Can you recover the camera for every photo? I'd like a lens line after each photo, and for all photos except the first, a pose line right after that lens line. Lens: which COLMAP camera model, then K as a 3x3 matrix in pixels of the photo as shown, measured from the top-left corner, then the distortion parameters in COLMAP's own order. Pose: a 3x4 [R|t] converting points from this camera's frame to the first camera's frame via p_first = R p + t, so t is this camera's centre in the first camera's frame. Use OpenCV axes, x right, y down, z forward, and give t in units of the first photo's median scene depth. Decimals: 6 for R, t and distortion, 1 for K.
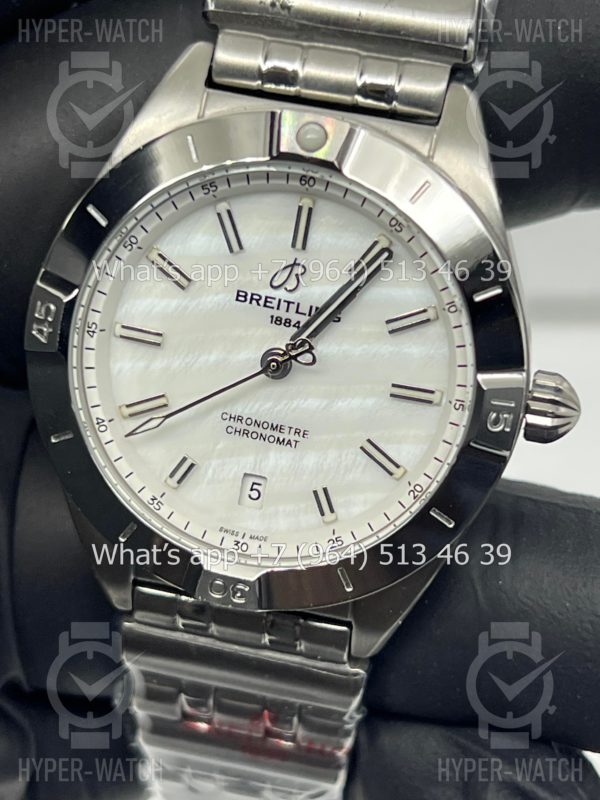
lens RADIAL K [[1898.6, 0, 295.6], [0, 1898.6, 396.9], [0, 0, 1]] dist [0.282358, 0.000000]
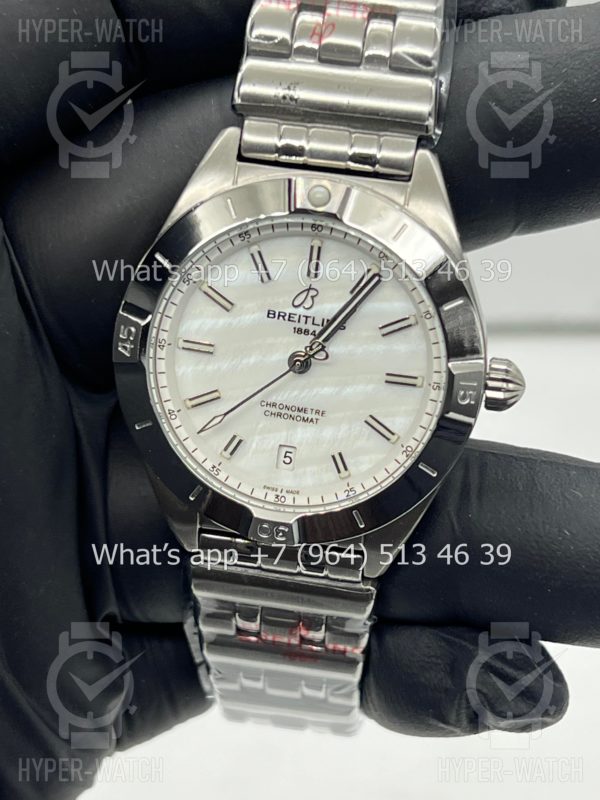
lens RADIAL K [[1898.6, 0, 299.4], [0, 1898.6, 406.8], [0, 0, 1]] dist [0.282358, 0.000000]
pose [[0.998414, -0.052010, 0.021537, -0.041166], [0.051629, 0.998506, 0.017900, -0.010265], [-0.022436, -0.016759, 0.999608, -0.352056]]
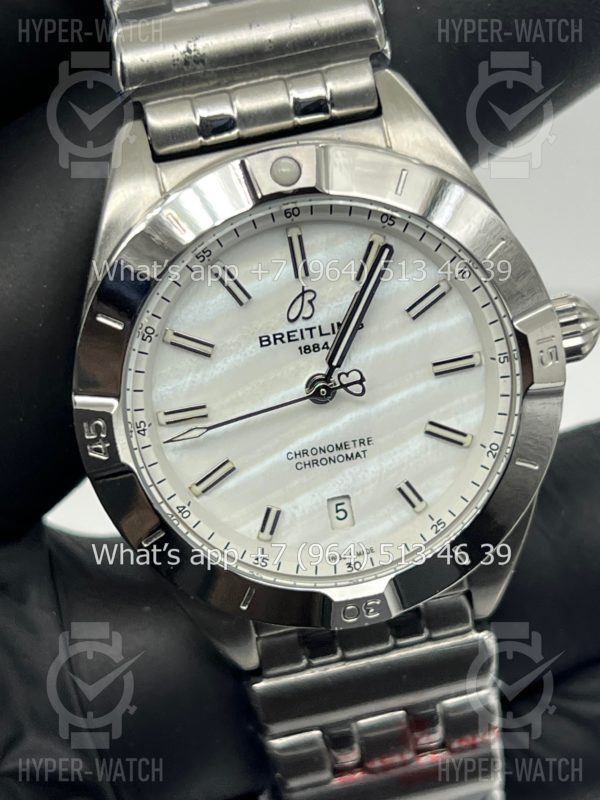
lens RADIAL K [[1898.6, 0, 298.4], [0, 1898.6, 398.0], [0, 0, 1]] dist [0.282358, 0.000000]
pose [[0.904847, -0.386980, 0.177479, -0.204858], [0.380673, 0.922077, 0.069722, -0.089009], [-0.190630, 0.004474, 0.981652, -0.002180]]
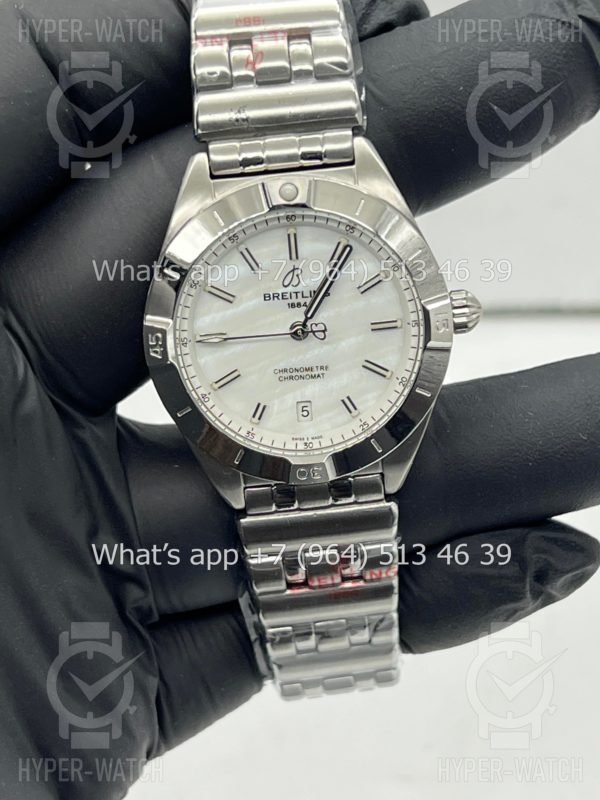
lens RADIAL K [[1898.6, 0, 306.9], [0, 1898.6, 403.7], [0, 0, 1]] dist [0.282358, 0.000000]
pose [[0.950117, -0.280461, 0.136449, -0.244066], [0.279966, 0.959729, 0.023205, 0.006381], [-0.137463, 0.016154, 0.990375, -0.615535]]
